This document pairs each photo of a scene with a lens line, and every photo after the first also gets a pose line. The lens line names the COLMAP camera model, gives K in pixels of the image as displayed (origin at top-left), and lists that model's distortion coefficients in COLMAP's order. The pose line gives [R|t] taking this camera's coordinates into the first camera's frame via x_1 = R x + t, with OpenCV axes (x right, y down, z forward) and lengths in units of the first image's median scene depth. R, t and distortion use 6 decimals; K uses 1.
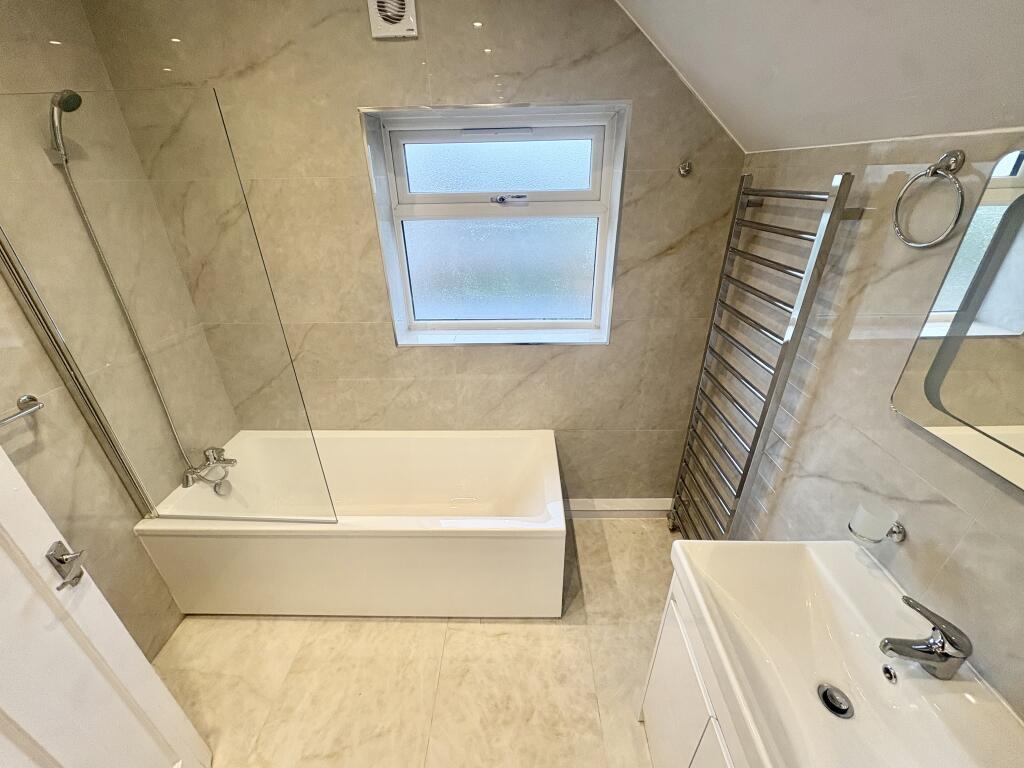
lens RADIAL K [[407.3, 0, 511.0], [0, 407.3, 384.3], [0, 0, 1]] dist [-0.003738, -0.000603]
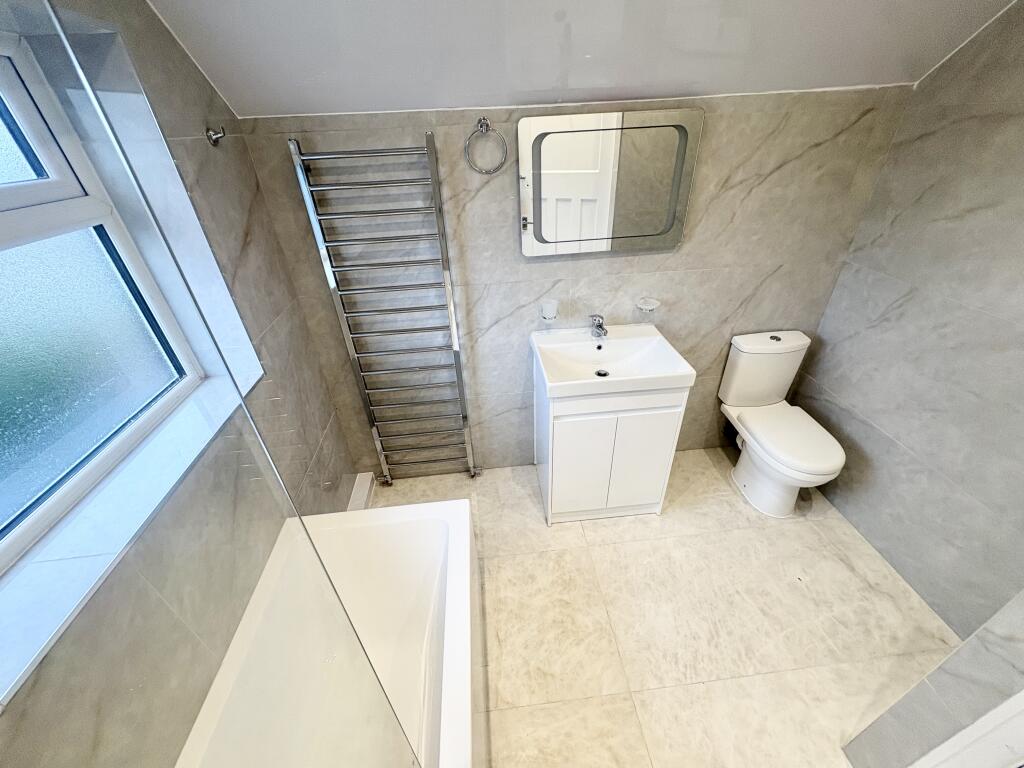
lens RADIAL K [[407.3, 0, 513.5], [0, 407.3, 384.4], [0, 0, 1]] dist [-0.003738, -0.000603]
pose [[-0.124437, -0.515038, 0.848087, -0.625235], [0.487910, 0.712492, 0.504281, -0.317105], [-0.863979, 0.476541, 0.162632, 0.634220]]
